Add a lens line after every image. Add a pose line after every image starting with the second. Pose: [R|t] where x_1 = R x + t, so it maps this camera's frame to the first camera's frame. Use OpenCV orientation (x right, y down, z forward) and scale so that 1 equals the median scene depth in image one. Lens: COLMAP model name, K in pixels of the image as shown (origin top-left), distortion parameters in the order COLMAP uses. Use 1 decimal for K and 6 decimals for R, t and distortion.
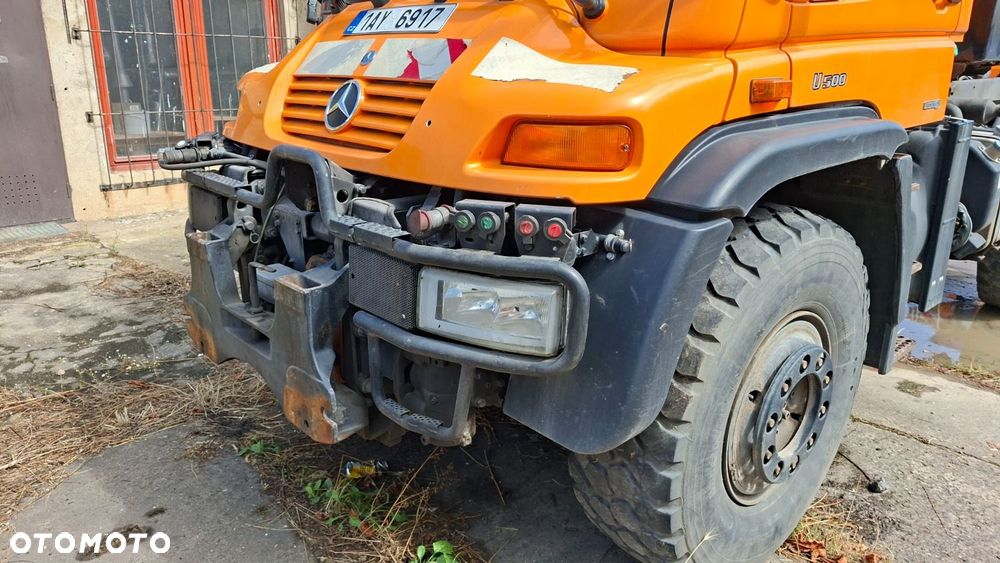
lens RADIAL K [[702.8, 0, 507.1], [0, 702.8, 279.5], [0, 0, 1]] dist [0.072532, -0.087282]
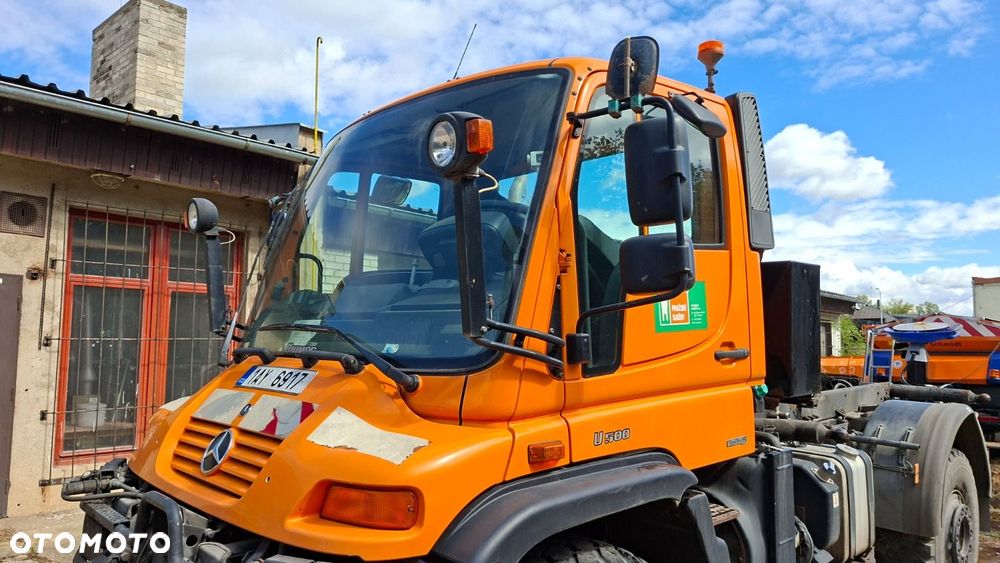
lens RADIAL K [[702.8, 0, 492.0], [0, 702.8, 280.2], [0, 0, 1]] dist [0.072532, -0.087282]
pose [[0.999960, 0.002987, 0.008464, 0.224014], [0.000278, 0.932218, -0.361897, -0.085859], [-0.008972, 0.361885, 0.932180, -0.220940]]
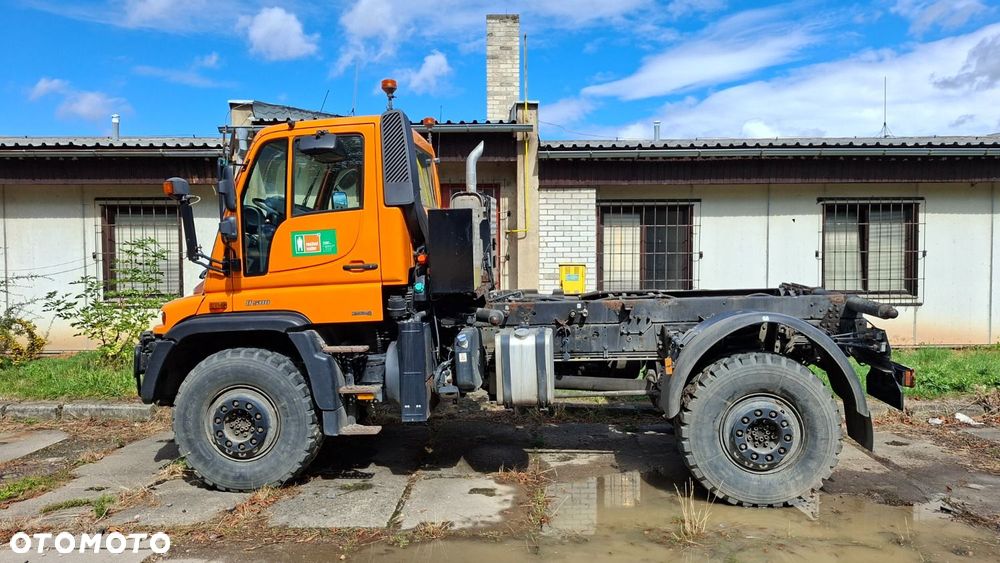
lens RADIAL K [[702.8, 0, 505.4], [0, 702.8, 280.8], [0, 0, 1]] dist [0.072532, -0.087282]
pose [[0.683681, 0.015567, -0.729614, 3.046275], [-0.192506, 0.968209, -0.159729, -0.098220], [0.703932, 0.249659, 0.664943, -0.191813]]
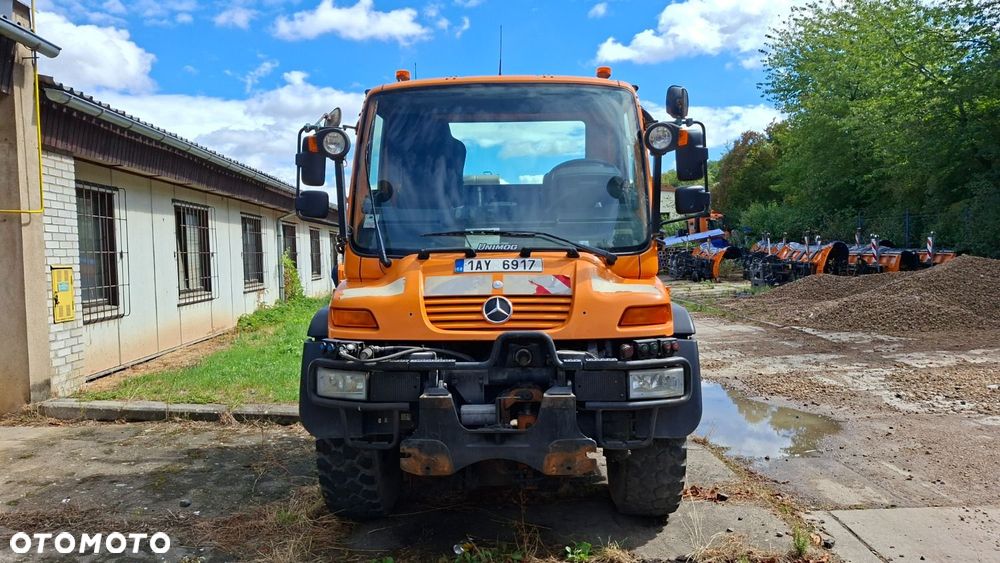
lens RADIAL K [[702.8, 0, 488.4], [0, 702.8, 274.8], [0, 0, 1]] dist [0.072532, -0.087282]
pose [[0.701548, -0.047679, 0.711026, -1.641175], [0.227636, 0.960479, -0.160194, -0.043472], [-0.675287, 0.274238, 0.684675, -0.300505]]
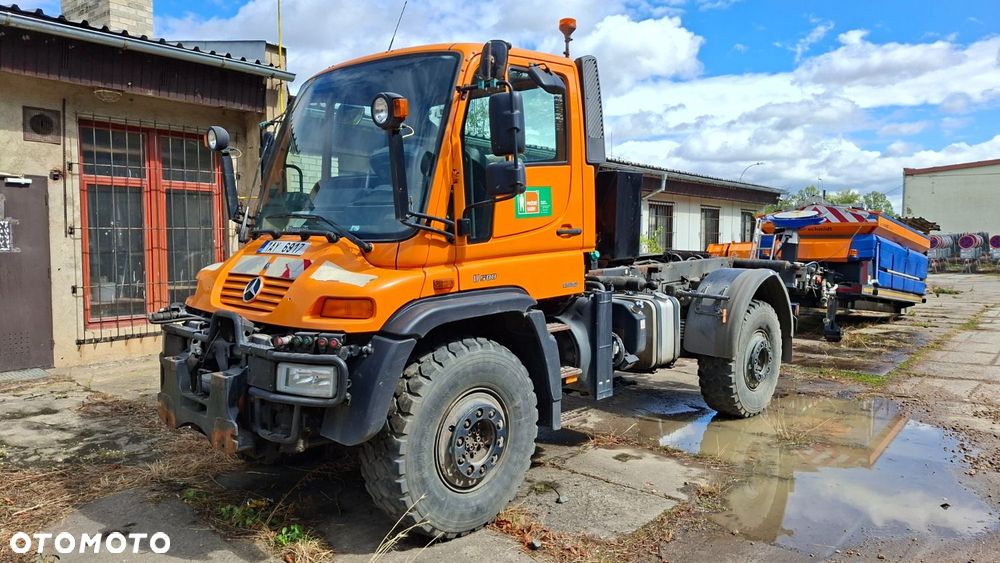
lens RADIAL K [[702.8, 0, 490.9], [0, 702.8, 281.6], [0, 0, 1]] dist [0.072532, -0.087282]
pose [[0.998052, -0.009731, 0.061626, 0.325912], [0.022755, 0.976495, -0.214333, 0.180305], [-0.058092, 0.215318, 0.974815, -1.021008]]
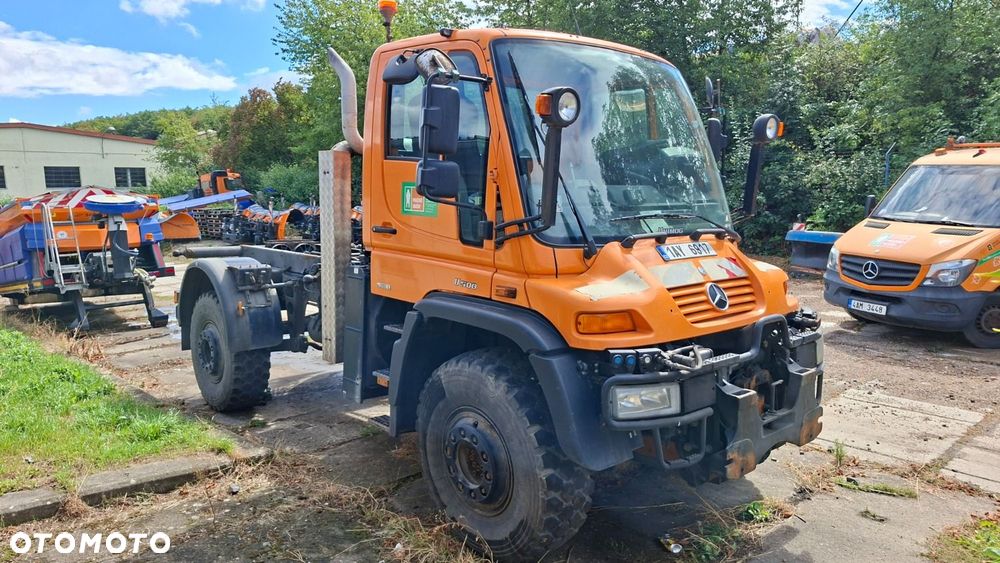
lens RADIAL K [[702.8, 0, 507.9], [0, 702.8, 287.0], [0, 0, 1]] dist [0.072532, -0.087282]
pose [[0.003509, -0.133460, 0.991048, -2.136222], [0.300997, 0.945235, 0.126224, -0.692598], [-0.953619, 0.297859, 0.043488, 1.488122]]
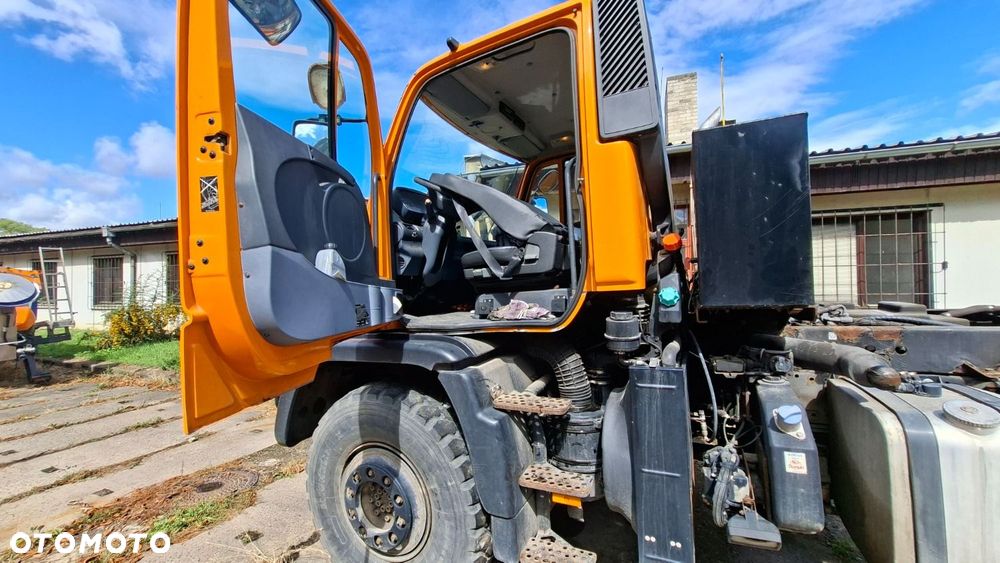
lens RADIAL K [[399.6, 0, 498.5], [0, 399.6, 277.3], [0, 0, 1]] dist [-0.002153, 0.001138]
pose [[0.371883, -0.030558, -0.927776, 1.454188], [-0.240112, 0.962278, -0.127939, -0.296243], [0.896688, 0.270348, 0.350518, 0.794255]]
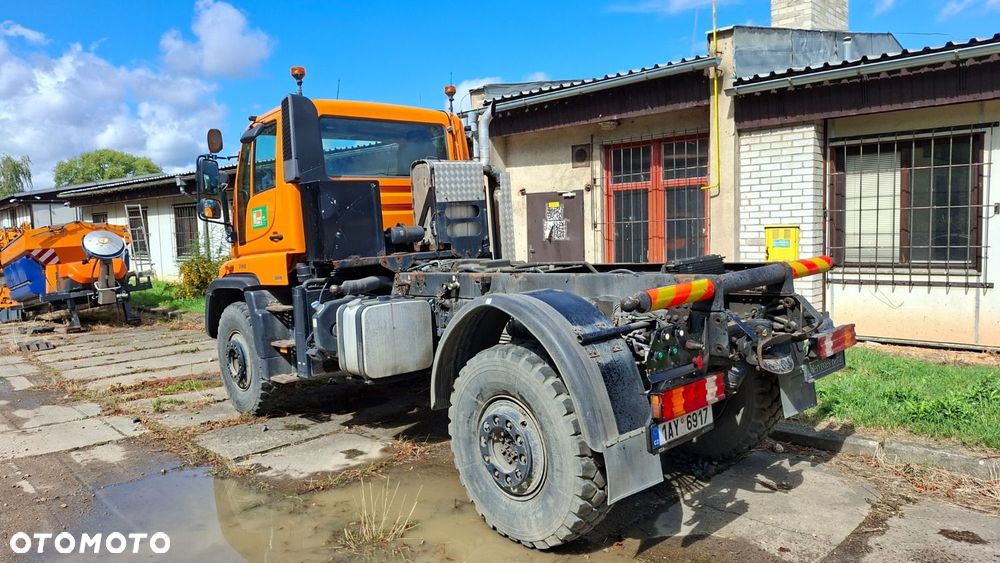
lens RADIAL K [[702.8, 0, 495.5], [0, 702.8, 276.5], [0, 0, 1]] dist [0.072532, -0.087282]
pose [[-0.023194, 0.062206, -0.997794, 3.779406], [-0.247776, 0.966565, 0.066019, -0.743031], [0.968540, 0.248761, -0.007005, 2.163357]]
